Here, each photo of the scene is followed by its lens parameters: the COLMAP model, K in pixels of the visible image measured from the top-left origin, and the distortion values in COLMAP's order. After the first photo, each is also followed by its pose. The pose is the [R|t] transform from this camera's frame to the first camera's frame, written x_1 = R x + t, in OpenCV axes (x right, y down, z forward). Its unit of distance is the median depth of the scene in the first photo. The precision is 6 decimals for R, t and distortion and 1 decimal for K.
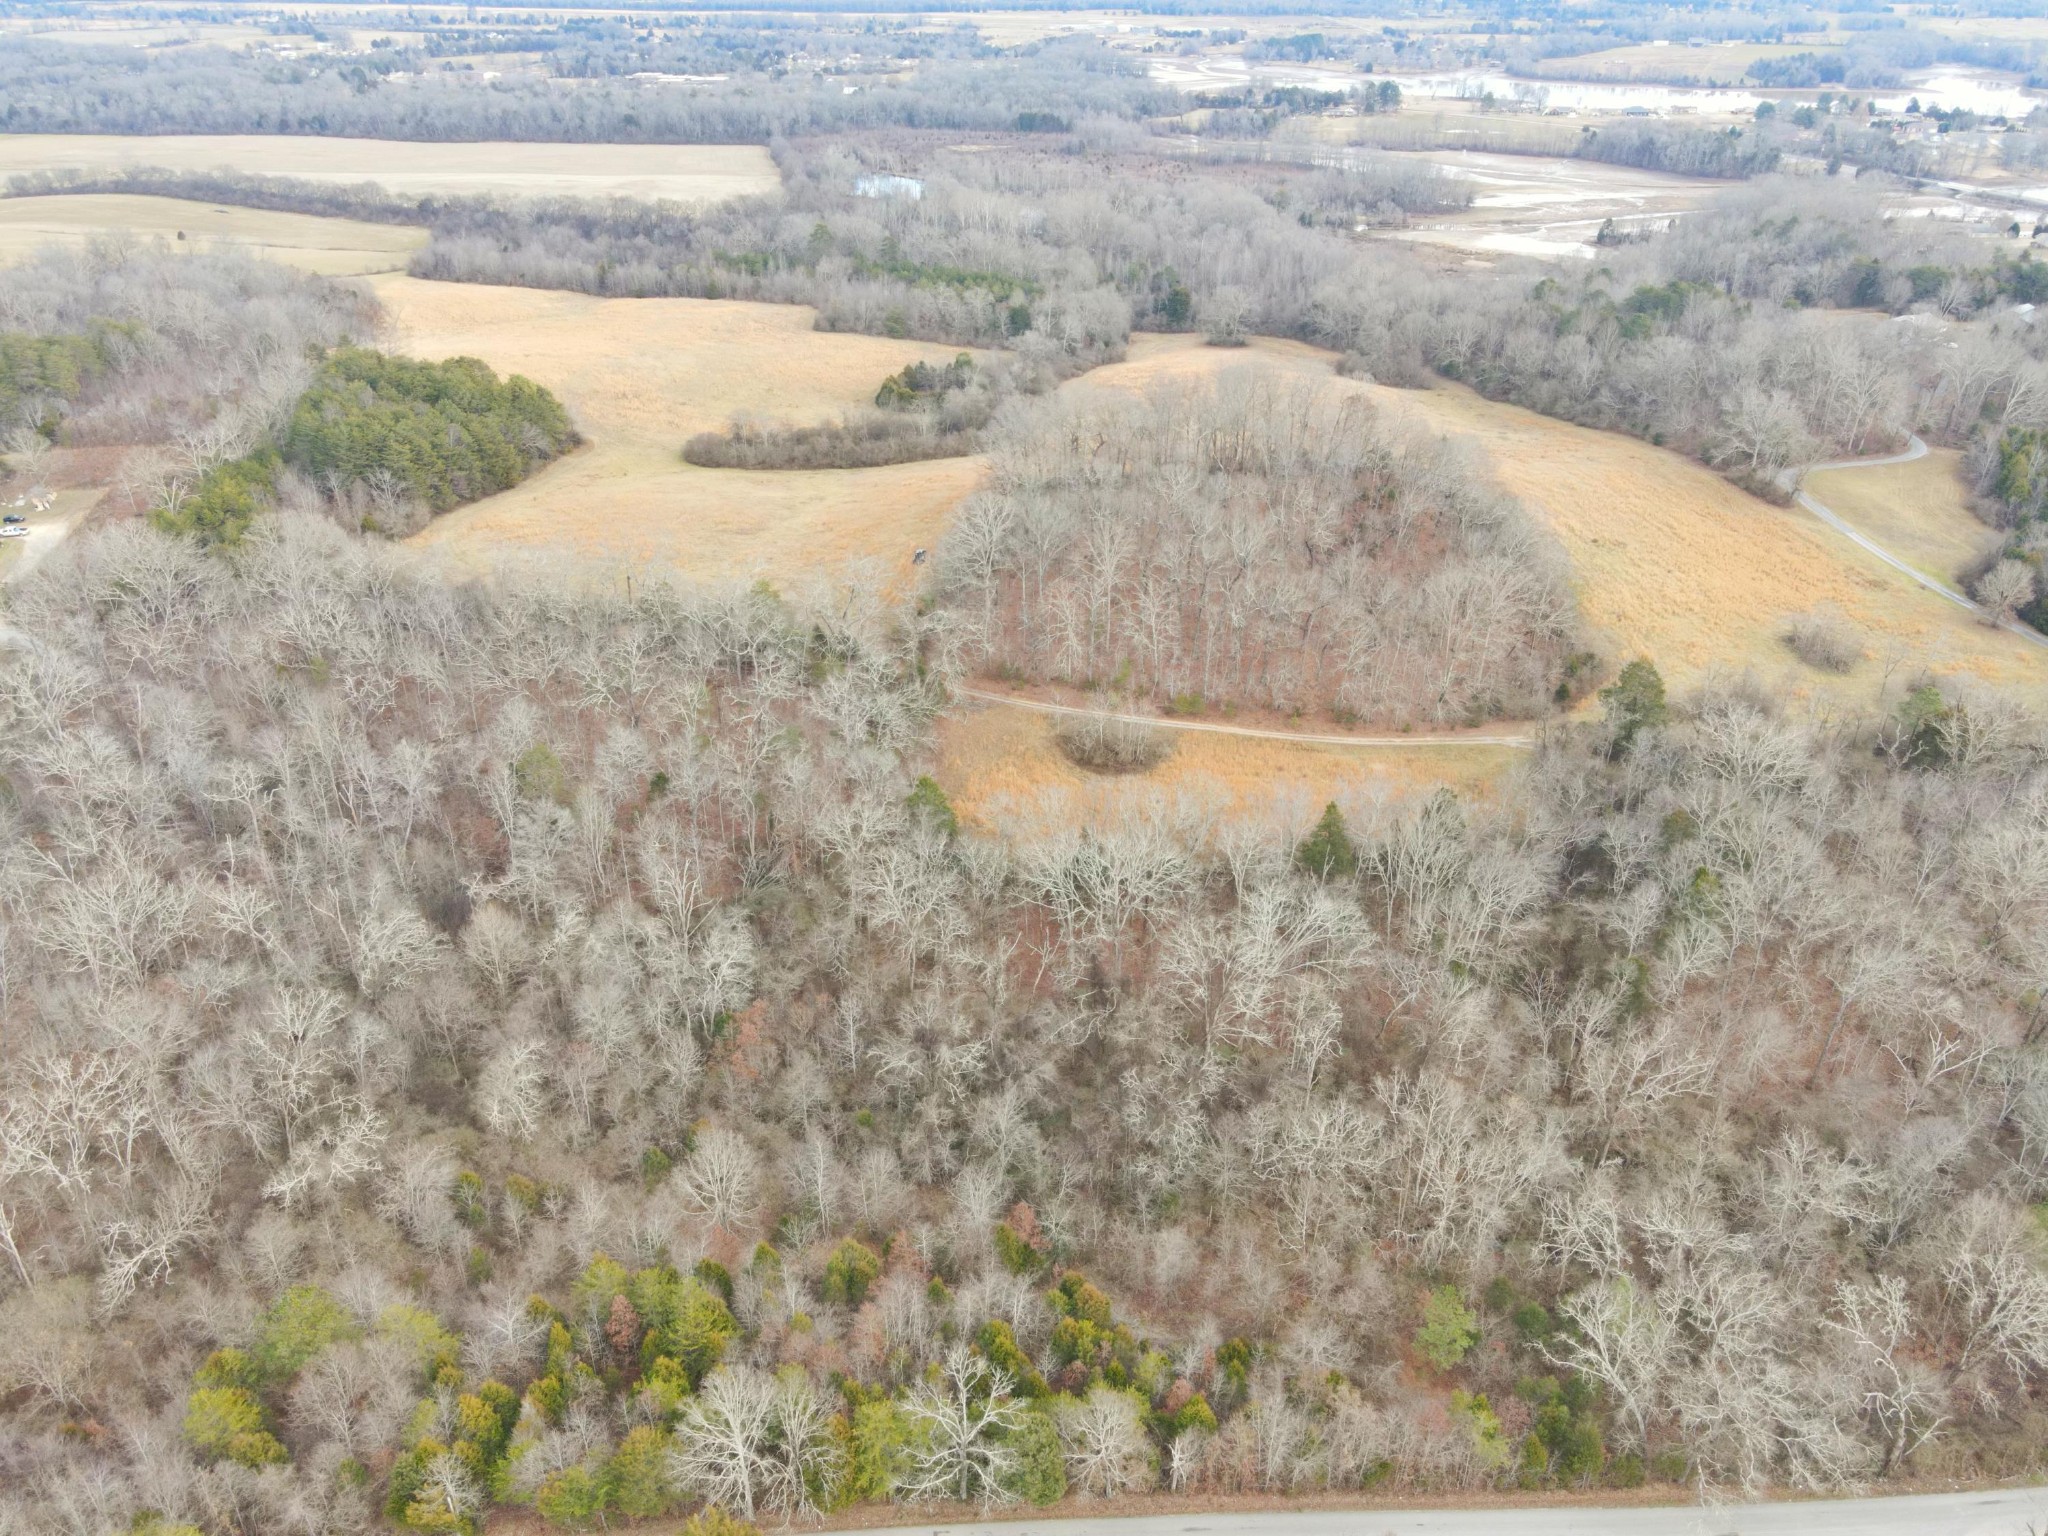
lens RADIAL K [[1612.2, 0, 1024.0], [0, 1612.2, 768.0], [0, 0, 1]] dist [0.054736, -0.018426]
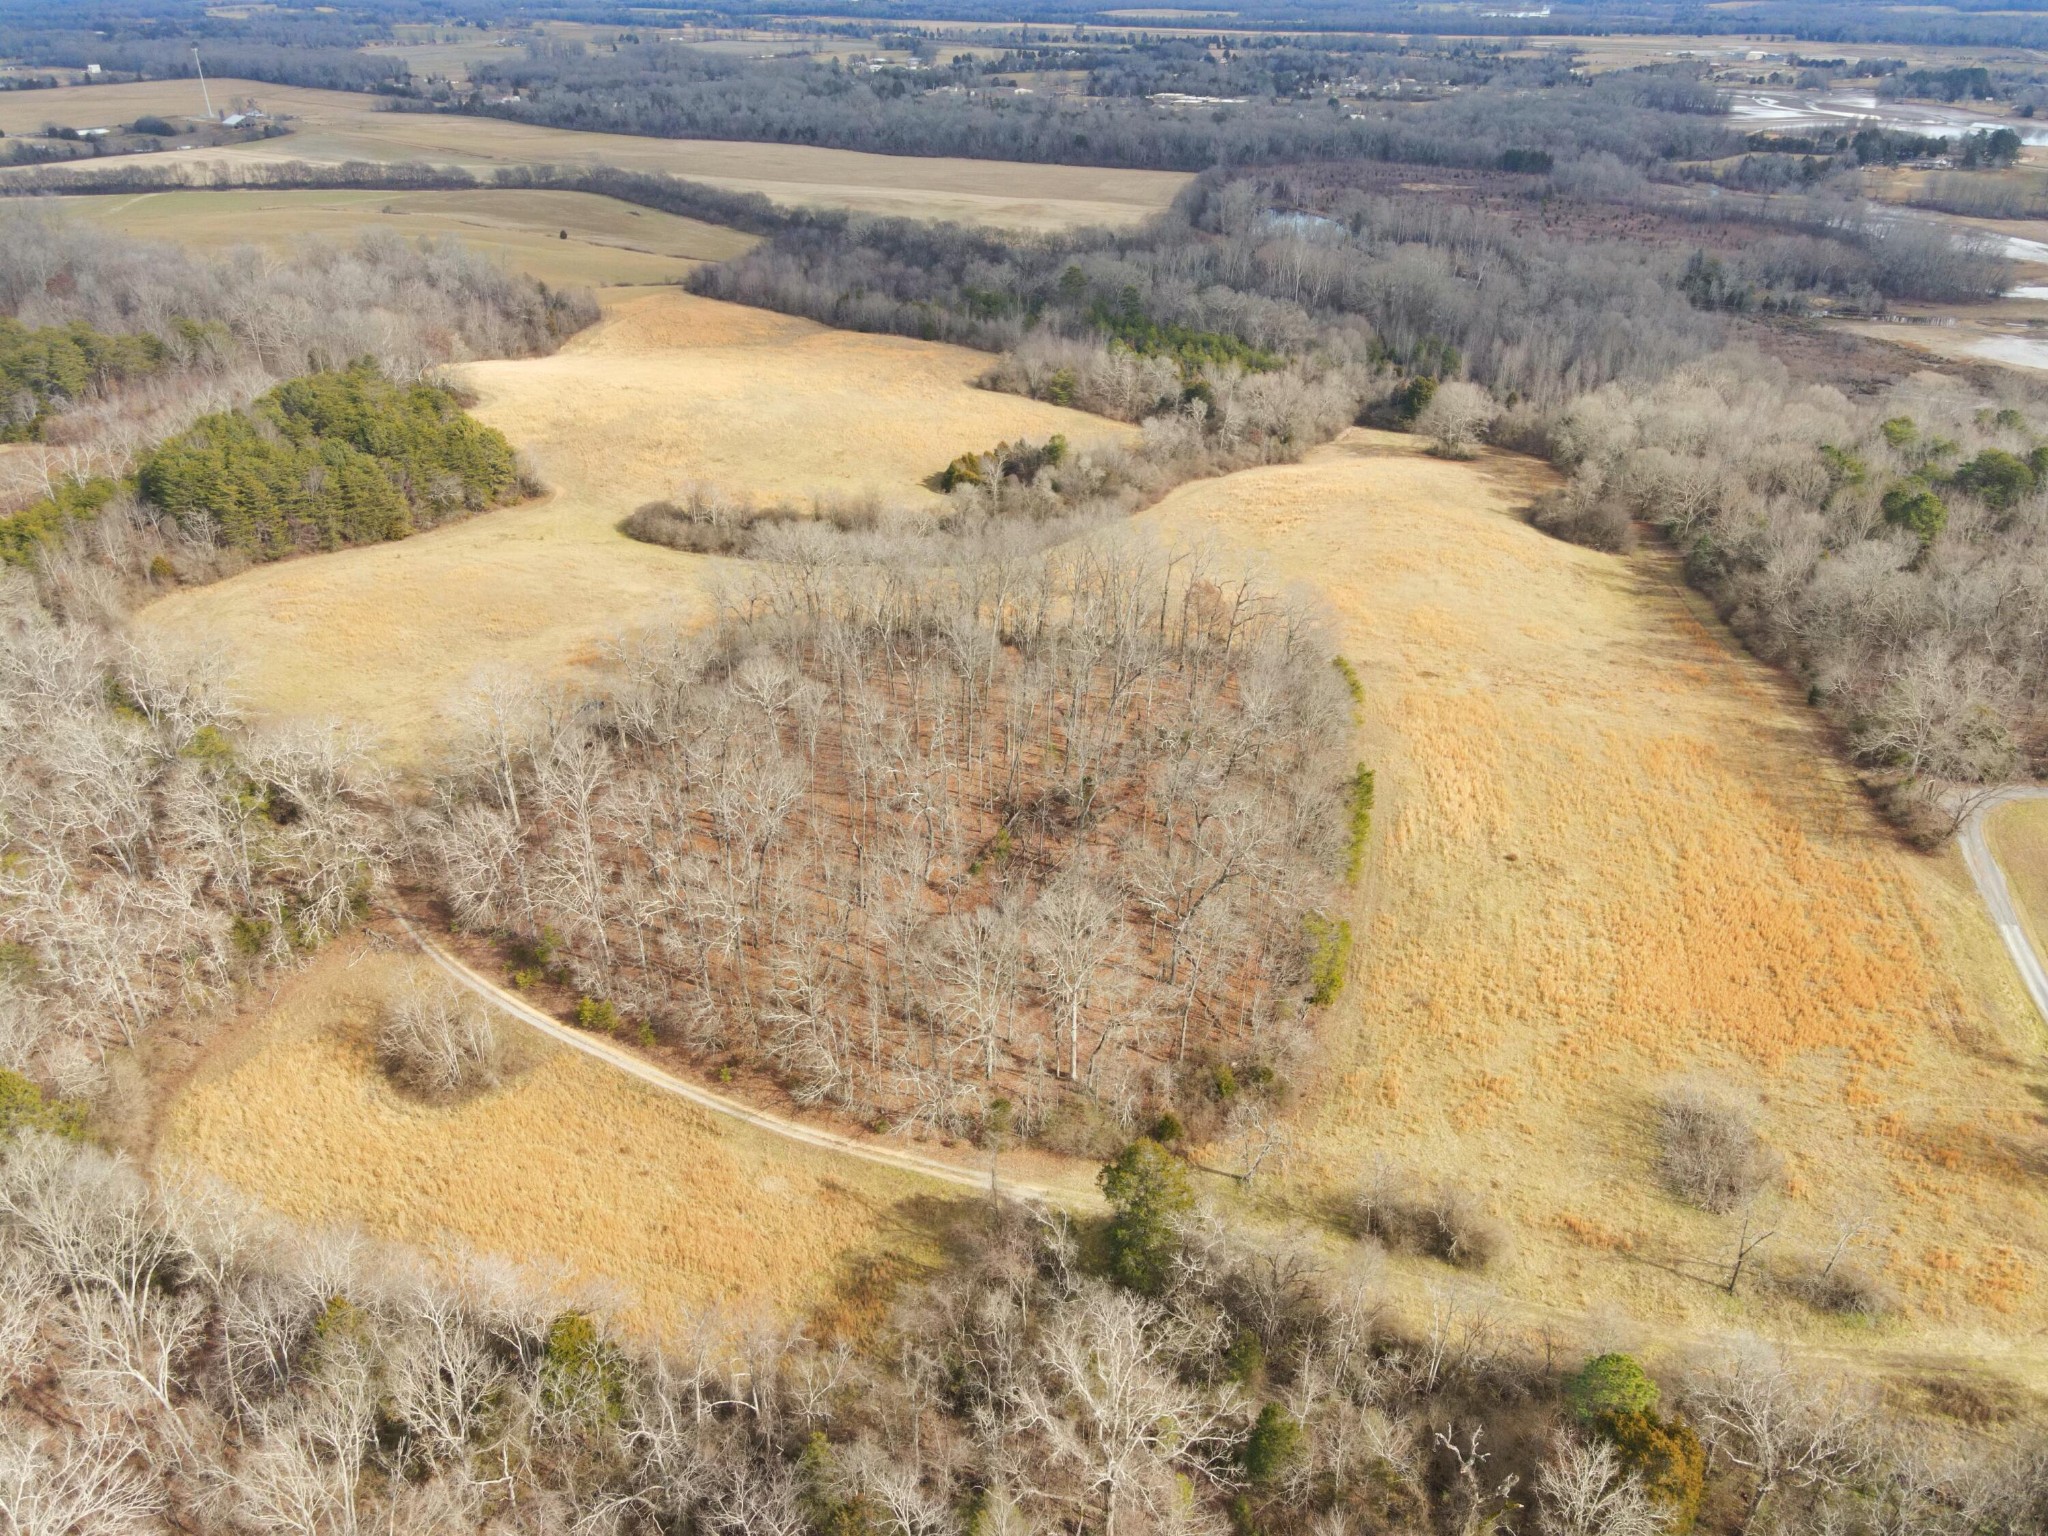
lens RADIAL K [[1612.2, 0, 1024.0], [0, 1612.2, 768.0], [0, 0, 1]] dist [0.054736, -0.018426]
pose [[0.921541, 0.179471, -0.344314, 0.124753], [-0.183299, 0.982818, 0.021693, -0.049312], [0.342291, 0.043122, 0.938604, 0.106292]]
